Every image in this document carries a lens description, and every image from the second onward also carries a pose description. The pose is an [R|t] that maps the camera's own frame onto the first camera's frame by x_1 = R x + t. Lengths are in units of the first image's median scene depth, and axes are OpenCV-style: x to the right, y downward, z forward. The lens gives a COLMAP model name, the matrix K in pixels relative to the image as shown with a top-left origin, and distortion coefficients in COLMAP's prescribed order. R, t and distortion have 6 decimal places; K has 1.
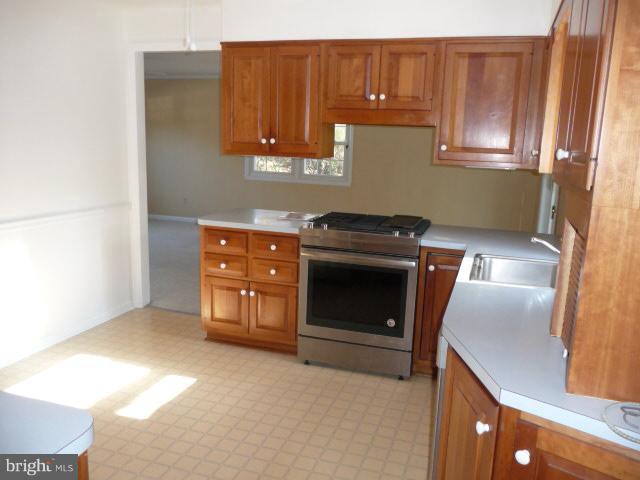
lens RADIAL K [[534.4, 0, 321.1], [0, 534.4, 238.0], [0, 0, 1]] dist [-0.027814, 0.015445]
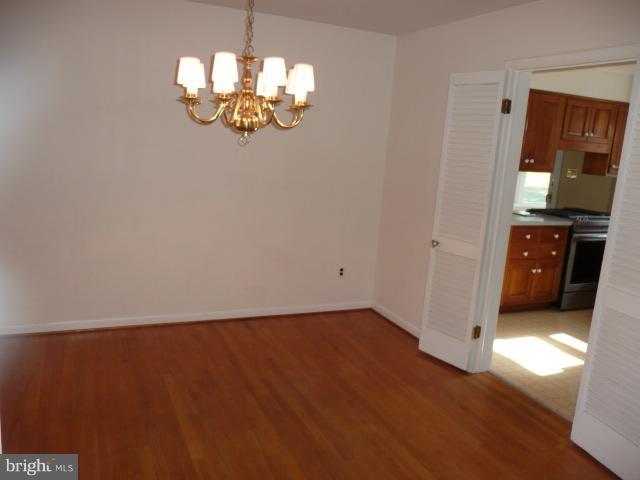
lens RADIAL K [[534.4, 0, 321.1], [0, 534.4, 238.0], [0, 0, 1]] dist [-0.027814, 0.015445]
pose [[0.733108, -0.109845, 0.671183, -1.532903], [0.080115, 0.993948, 0.075161, -0.137073], [-0.675377, -0.001330, 0.737471, 0.360577]]
